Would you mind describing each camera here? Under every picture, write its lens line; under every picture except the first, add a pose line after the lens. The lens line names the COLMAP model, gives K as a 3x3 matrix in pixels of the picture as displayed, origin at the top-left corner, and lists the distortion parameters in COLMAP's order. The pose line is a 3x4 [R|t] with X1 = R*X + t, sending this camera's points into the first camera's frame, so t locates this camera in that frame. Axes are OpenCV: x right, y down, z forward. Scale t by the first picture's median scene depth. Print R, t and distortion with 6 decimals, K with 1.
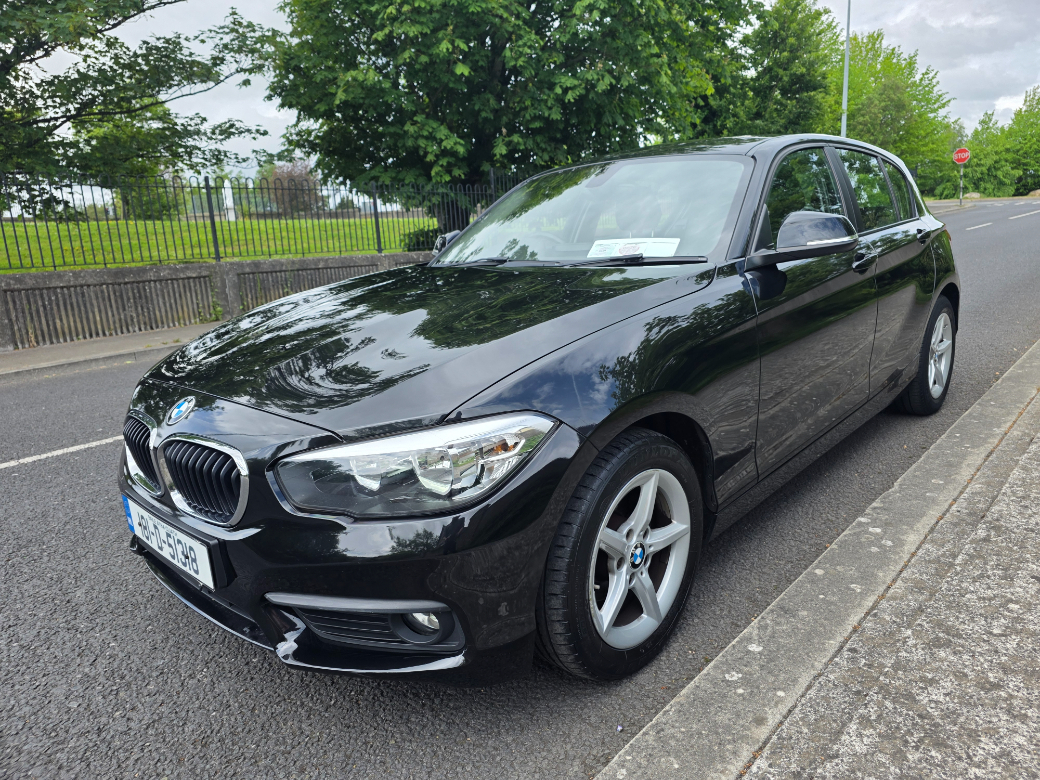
lens RADIAL K [[707.9, 0, 520.0], [0, 707.9, 390.0], [0, 0, 1]] dist [0.008446, -0.000509]
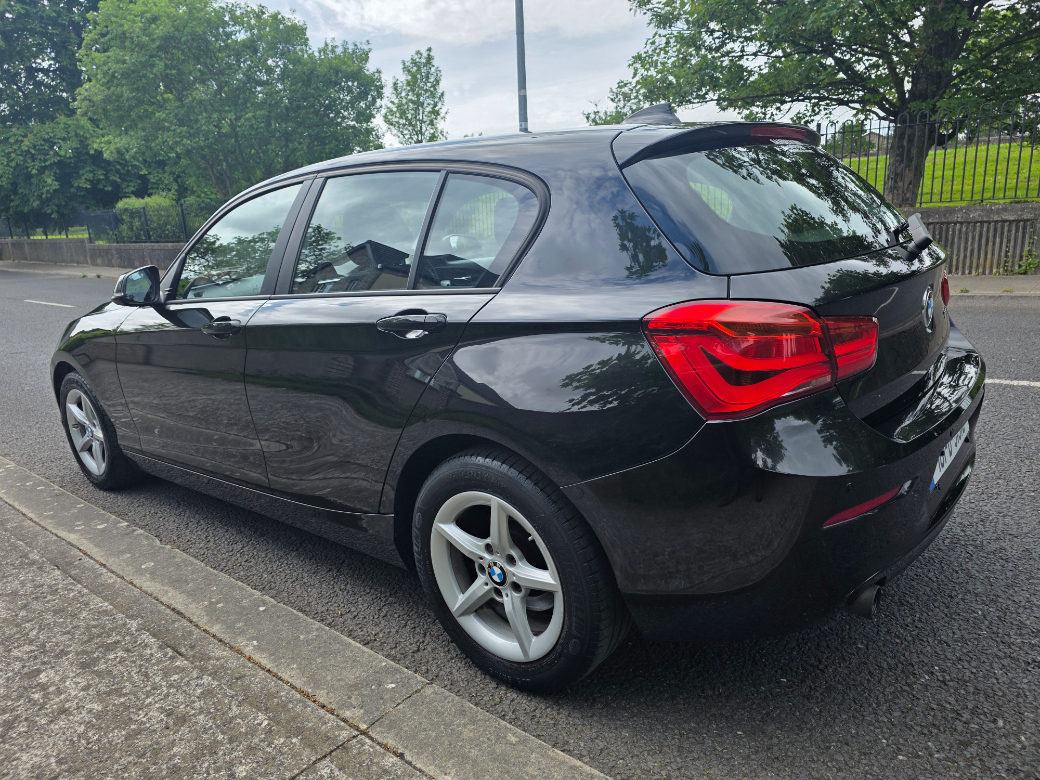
lens RADIAL K [[707.9, 0, 520.0], [0, 707.9, 390.0], [0, 0, 1]] dist [0.008446, -0.000509]
pose [[0.052911, 0.295531, -0.953867, 0.379131], [-0.158557, 0.945573, 0.284167, -0.114283], [0.985931, 0.136207, 0.096890, 0.358855]]
